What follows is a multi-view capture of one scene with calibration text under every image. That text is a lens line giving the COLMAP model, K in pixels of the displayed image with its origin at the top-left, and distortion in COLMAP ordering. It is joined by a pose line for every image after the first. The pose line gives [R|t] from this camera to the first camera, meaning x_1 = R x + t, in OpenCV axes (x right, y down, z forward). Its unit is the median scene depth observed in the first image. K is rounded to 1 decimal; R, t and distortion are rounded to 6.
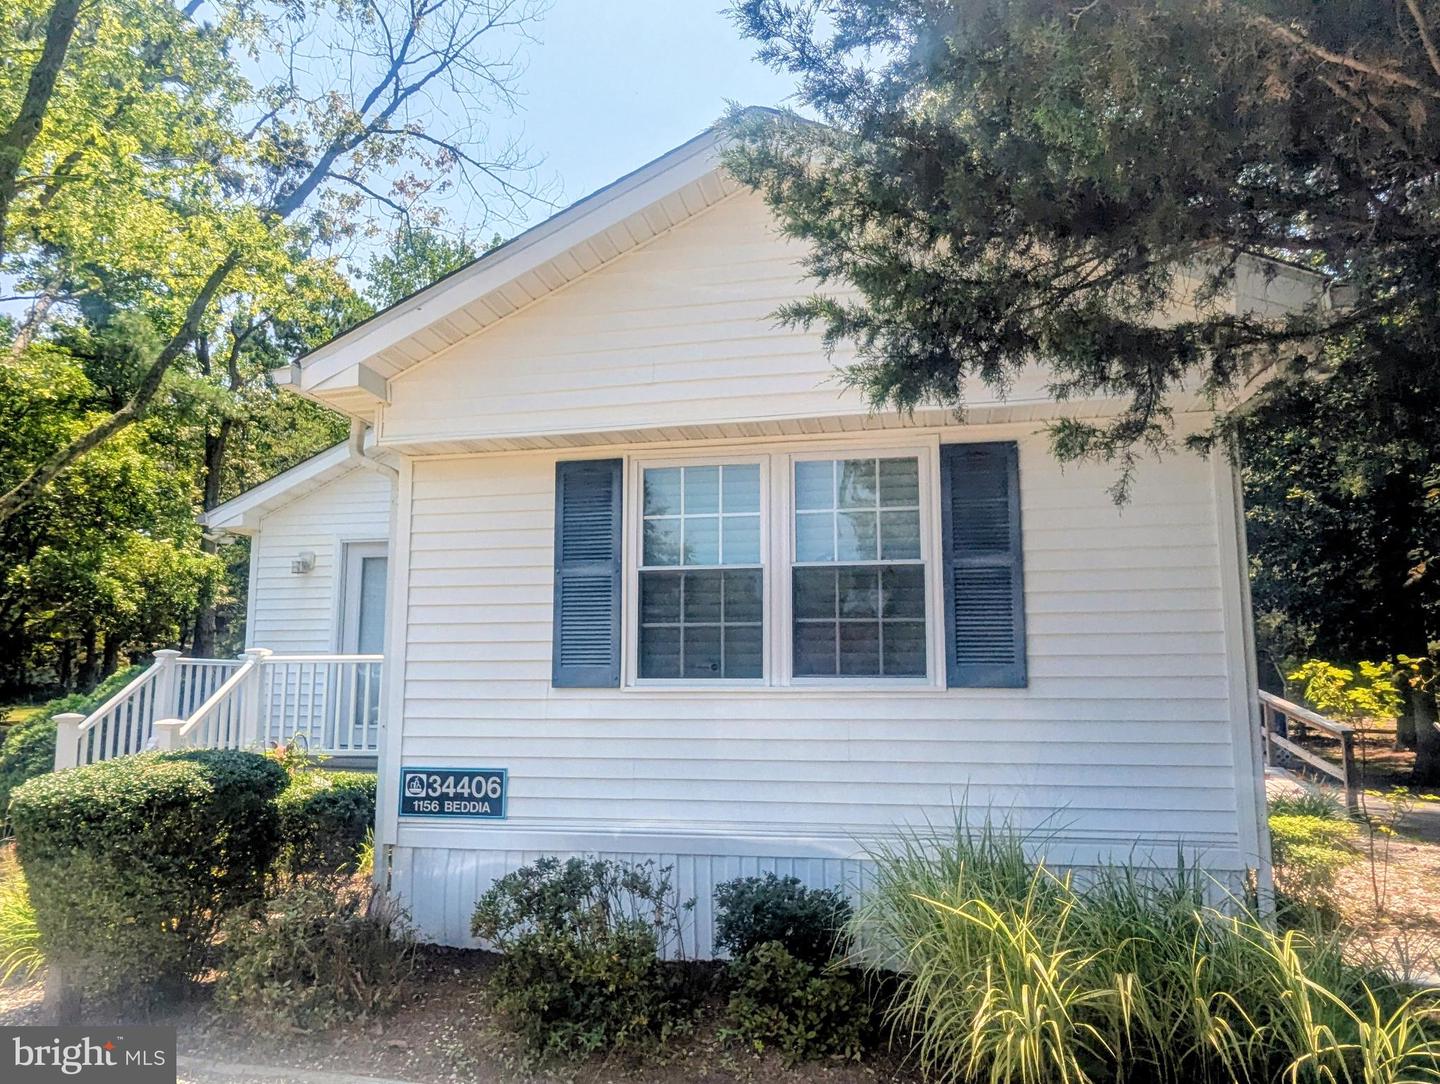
lens RADIAL K [[999.7, 0, 716.9], [0, 999.7, 551.9], [0, 0, 1]] dist [0.000476, -0.000661]
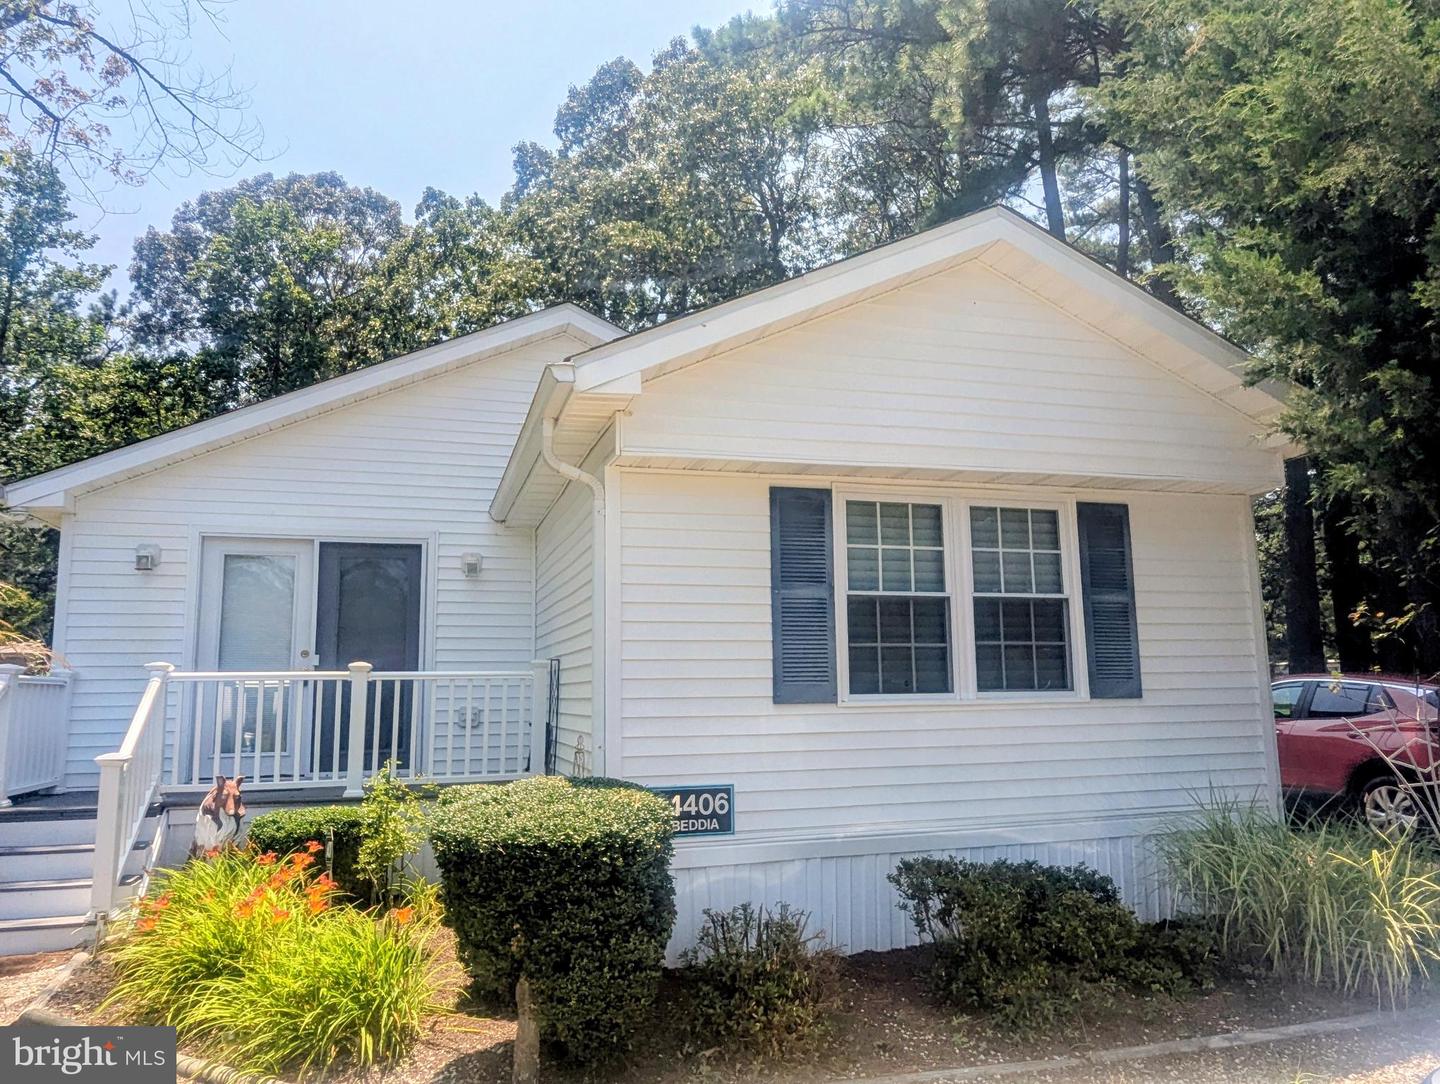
lens RADIAL K [[999.7, 0, 716.9], [0, 999.7, 551.9], [0, 0, 1]] dist [0.000476, -0.000661]
pose [[0.885139, 0.053951, 0.462189, -0.709697], [-0.048155, 0.998543, -0.024338, 0.005807], [-0.462829, -0.000715, 0.886448, 0.104643]]
